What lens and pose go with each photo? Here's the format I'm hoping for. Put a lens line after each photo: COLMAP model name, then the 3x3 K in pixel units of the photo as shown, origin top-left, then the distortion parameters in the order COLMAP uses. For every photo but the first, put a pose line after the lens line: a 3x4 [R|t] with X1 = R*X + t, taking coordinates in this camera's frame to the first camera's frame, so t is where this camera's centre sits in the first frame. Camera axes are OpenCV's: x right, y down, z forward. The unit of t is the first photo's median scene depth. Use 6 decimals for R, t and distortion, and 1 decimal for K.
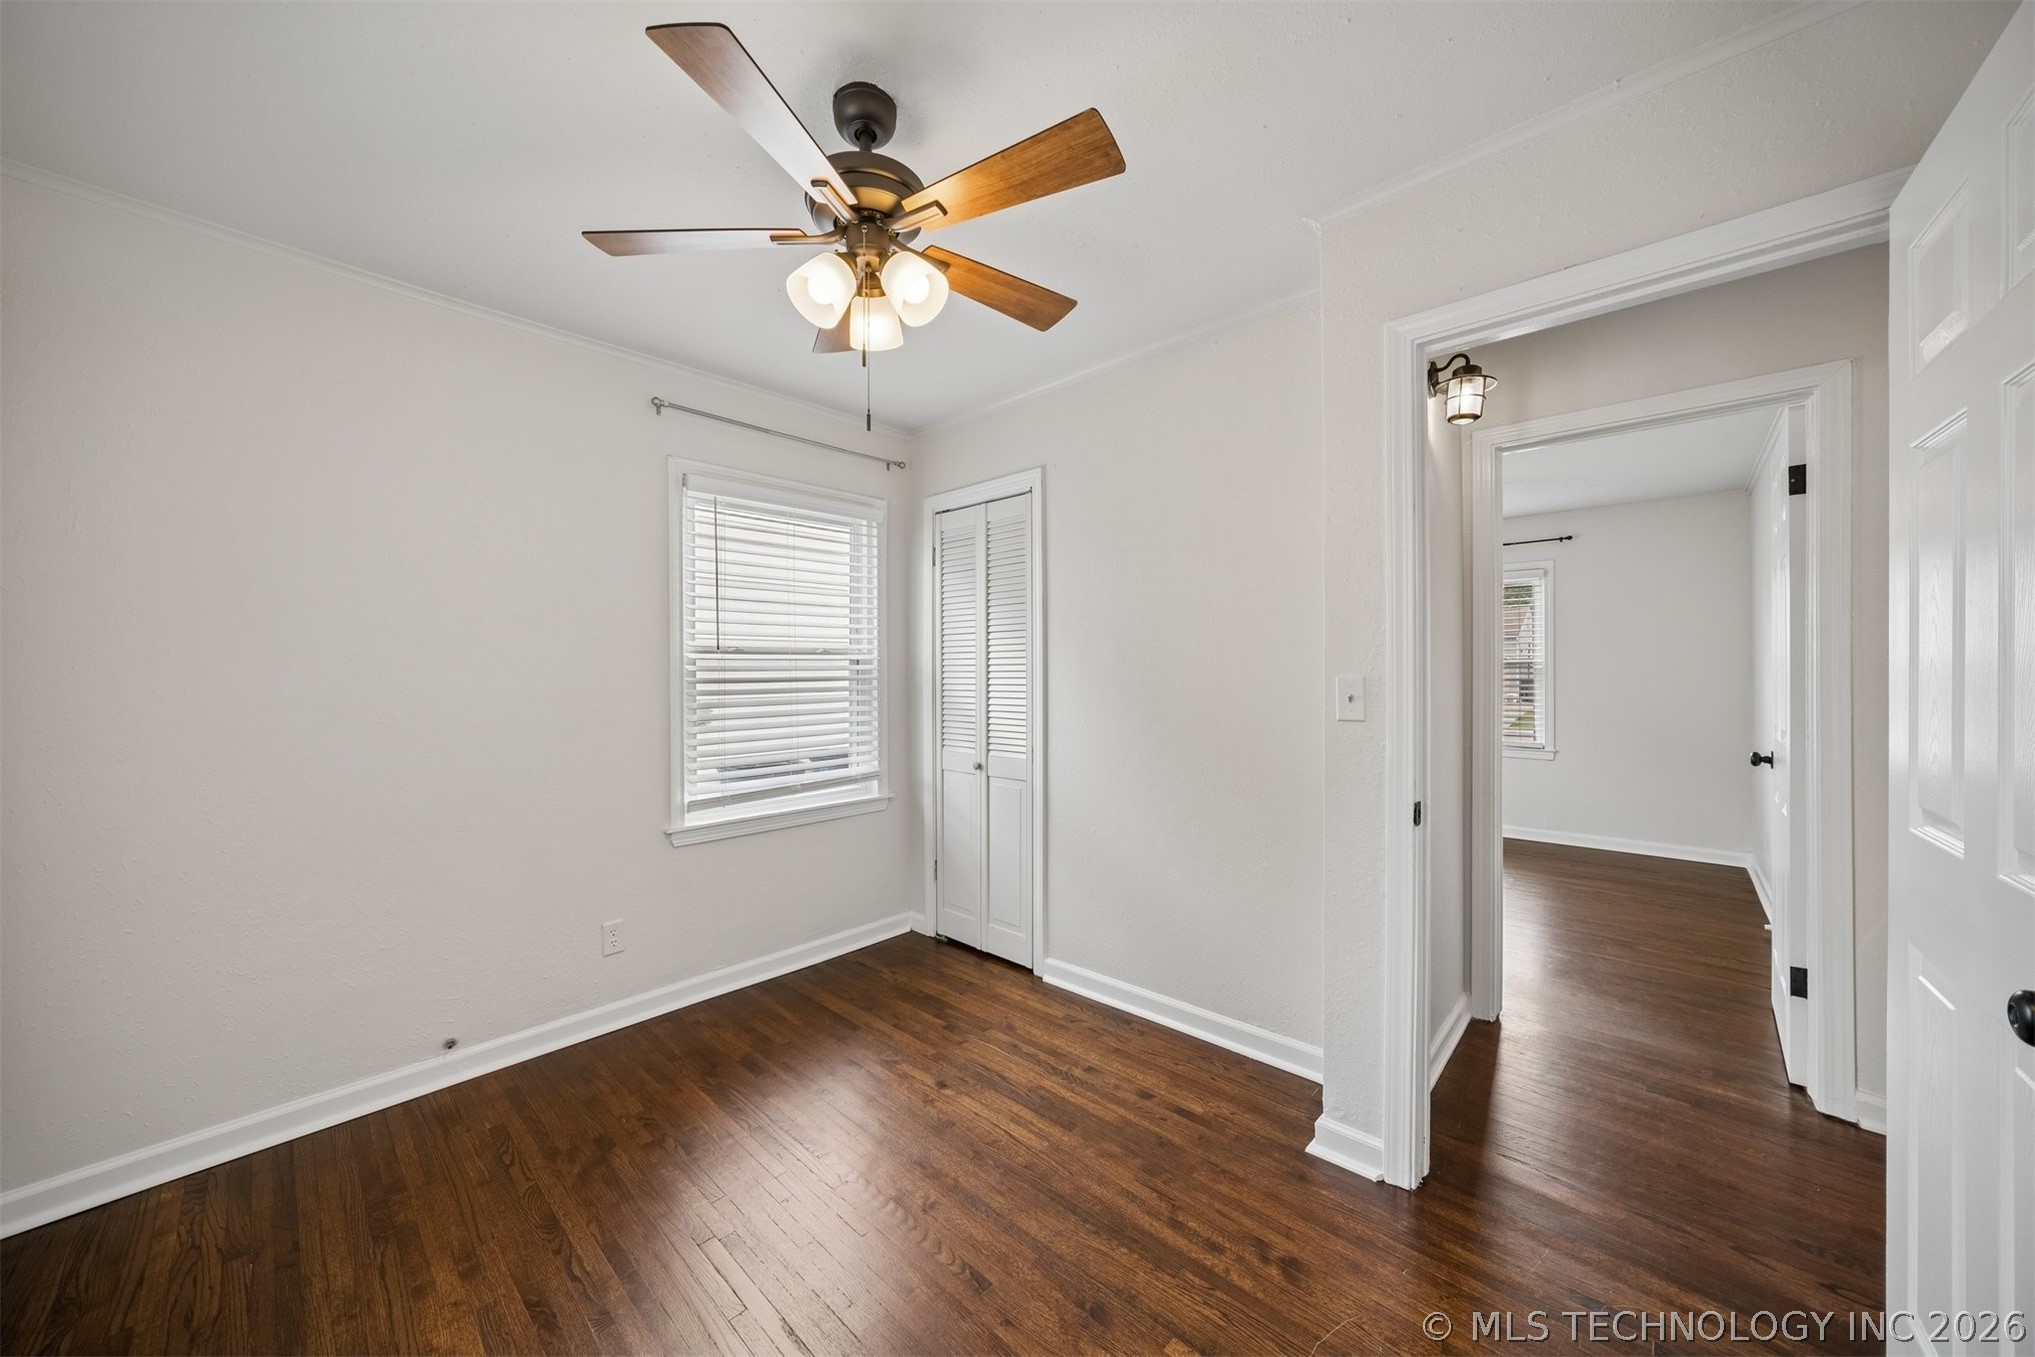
lens RADIAL K [[704.7, 0, 1013.5], [0, 704.7, 674.5], [0, 0, 1]] dist [-0.013707, 0.000370]
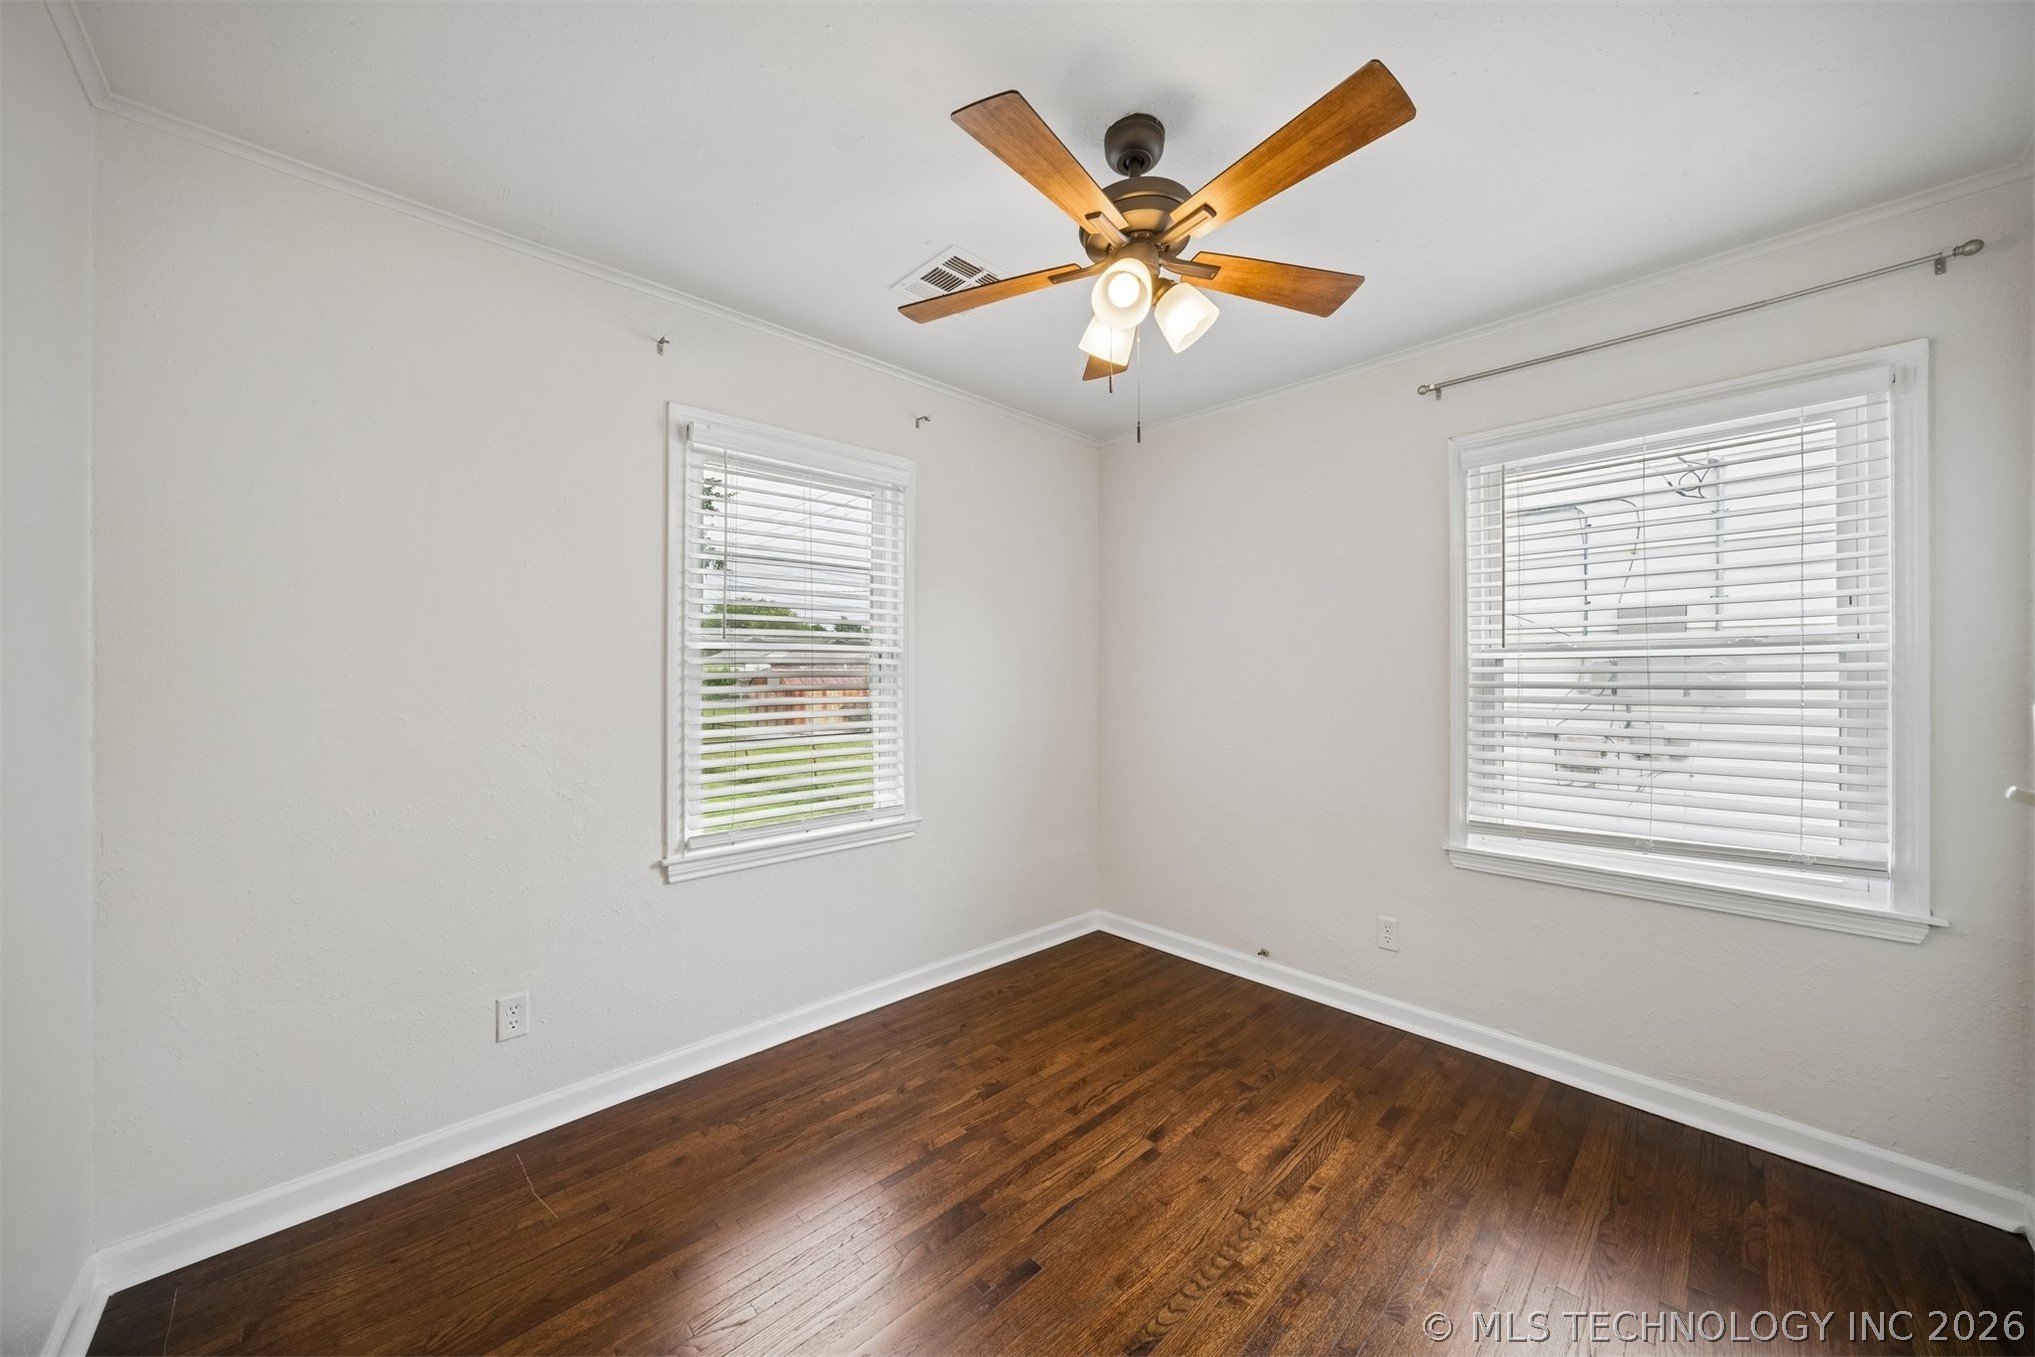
lens RADIAL K [[704.7, 0, 1000.0], [0, 704.7, 676.0], [0, 0, 1]] dist [-0.013707, 0.000370]
pose [[-0.073803, 0.000100, -0.997273, 0.480001], [-0.003914, 0.999992, 0.000390, -0.000165], [0.997265, 0.003932, -0.073802, 0.494331]]
